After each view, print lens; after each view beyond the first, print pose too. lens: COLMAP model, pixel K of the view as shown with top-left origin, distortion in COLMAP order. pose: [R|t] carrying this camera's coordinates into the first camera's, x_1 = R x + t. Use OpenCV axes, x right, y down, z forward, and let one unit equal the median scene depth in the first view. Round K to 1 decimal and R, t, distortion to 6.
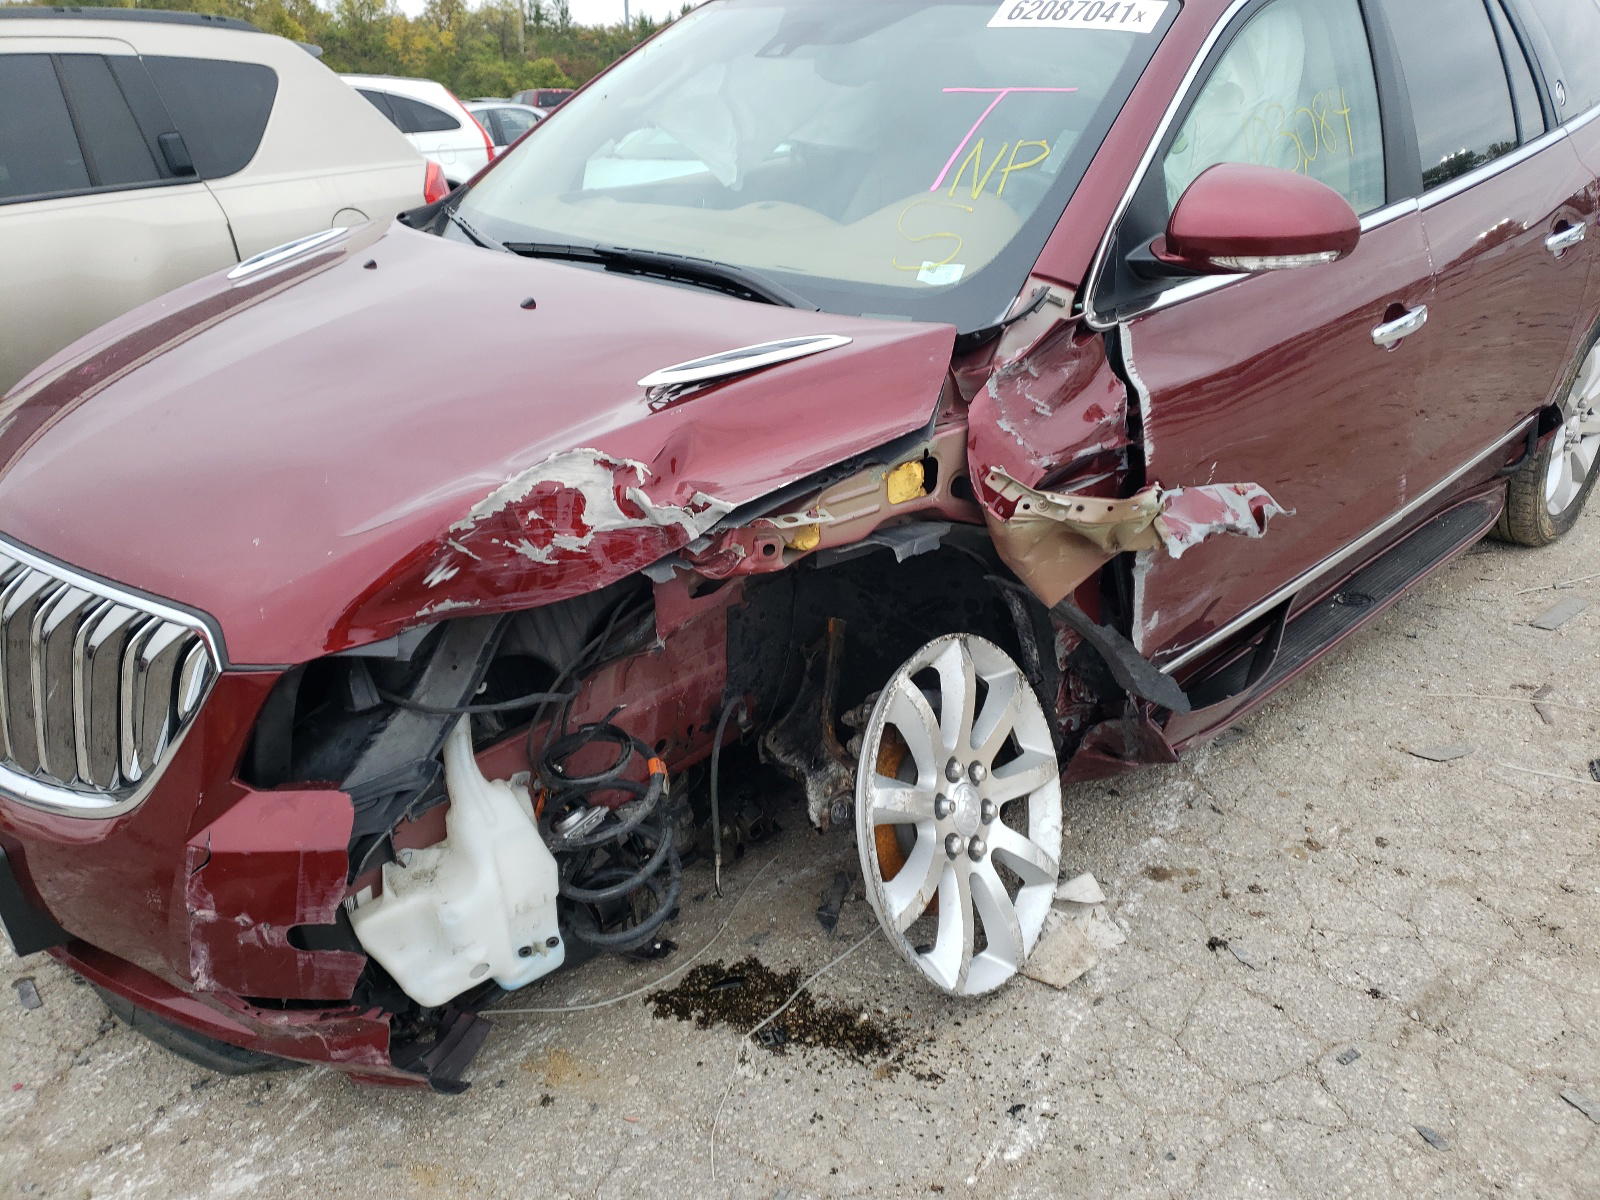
lens RADIAL K [[1217.0, 0, 800.0], [0, 1217.0, 600.0], [0, 0, 1]] dist [0.064608, -0.063547]
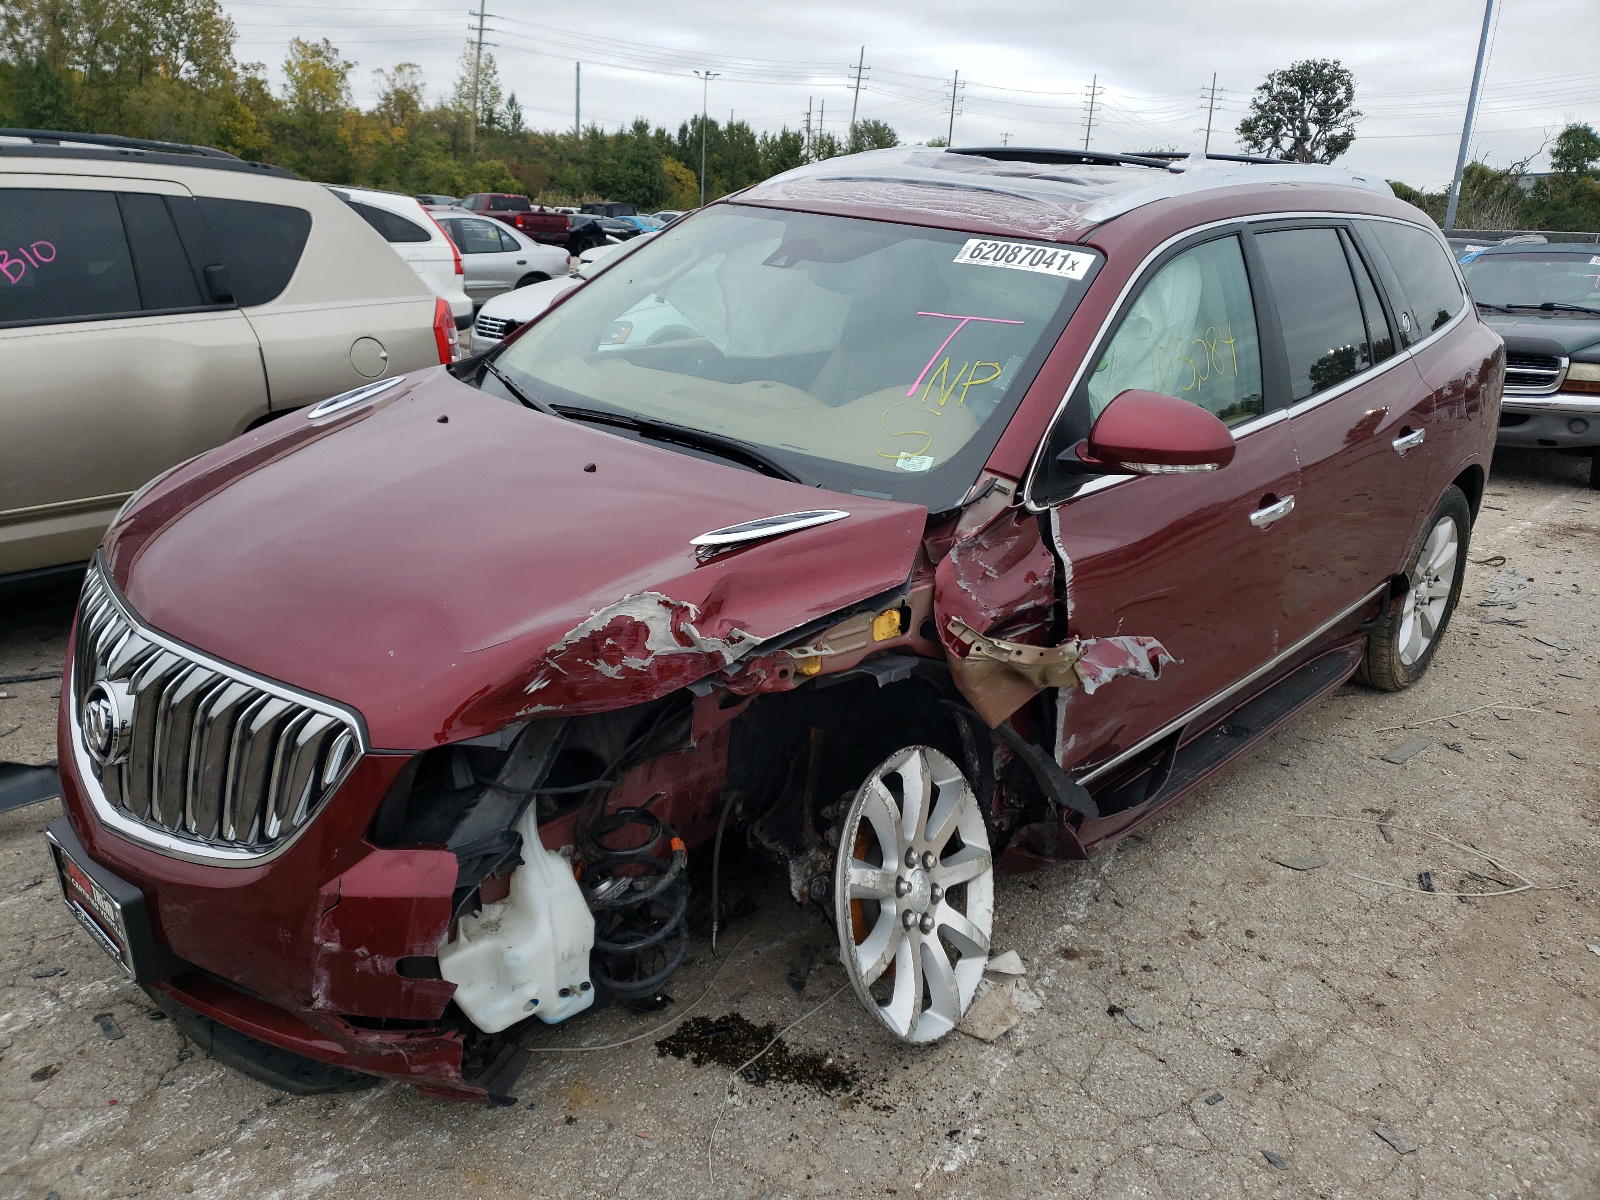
lens RADIAL K [[1323.9, 0, 800.0], [0, 1323.9, 600.0], [0, 0, 1]] dist [0.059458, -0.073558]
pose [[0.995482, 0.049853, 0.080813, -0.107220], [-0.043466, 0.995930, -0.078961, -0.008933], [-0.084421, 0.075092, 0.993597, -0.344523]]
